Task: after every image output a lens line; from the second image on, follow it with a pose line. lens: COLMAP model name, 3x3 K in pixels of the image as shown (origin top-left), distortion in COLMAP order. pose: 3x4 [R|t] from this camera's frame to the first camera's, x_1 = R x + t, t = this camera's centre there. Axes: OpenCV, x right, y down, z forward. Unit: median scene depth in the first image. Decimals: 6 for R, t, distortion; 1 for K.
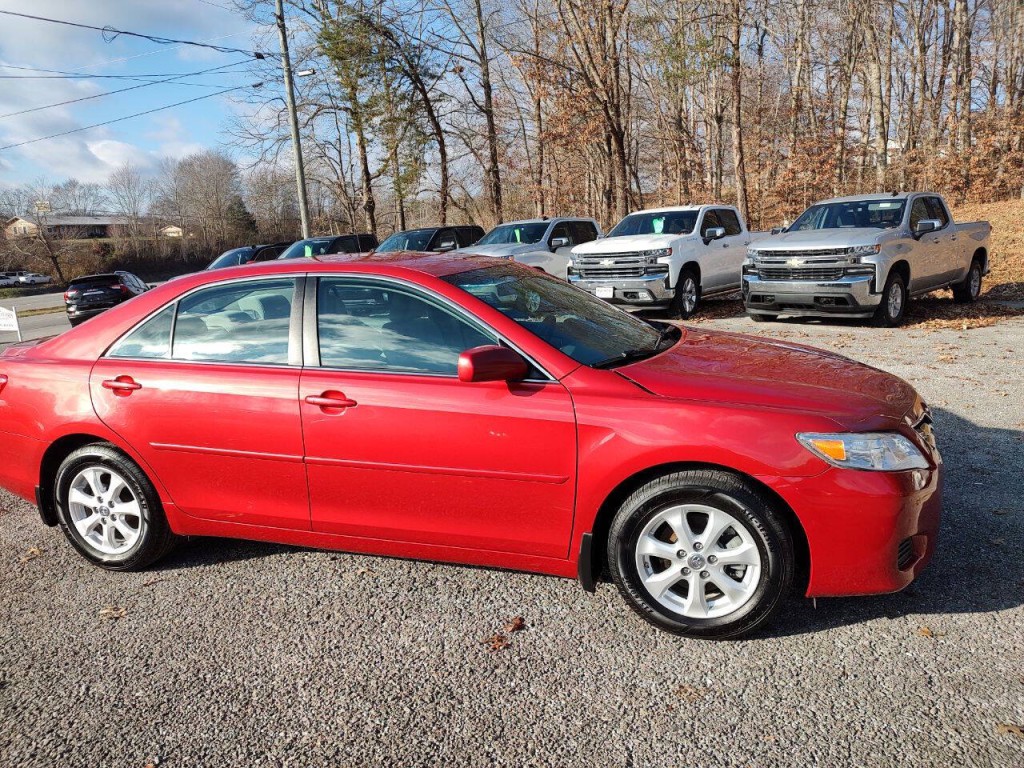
lens RADIAL K [[727.3, 0, 514.5], [0, 727.3, 411.5], [0, 0, 1]] dist [0.008879, -0.003593]
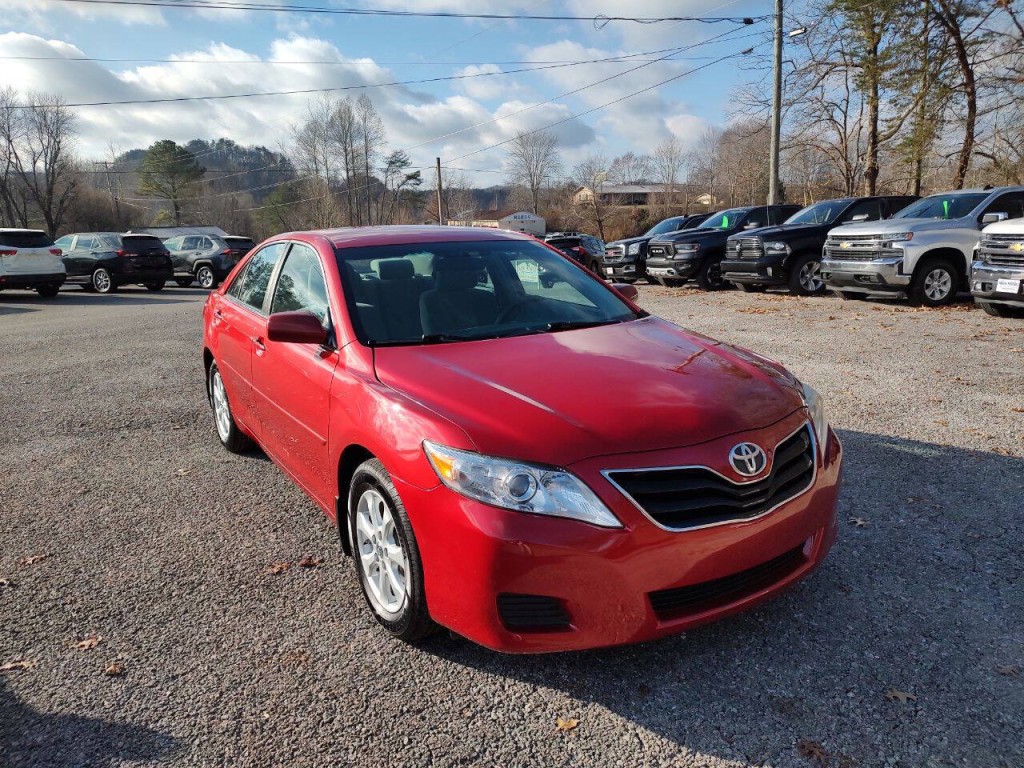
lens RADIAL K [[728.5, 0, 516.5], [0, 728.5, 413.6], [0, 0, 1]] dist [0.011096, -0.009654]
pose [[0.767056, 0.188607, -0.613232, 0.504134], [-0.162132, 0.981775, 0.099156, -0.053148], [0.620757, 0.023367, 0.783655, 0.177962]]
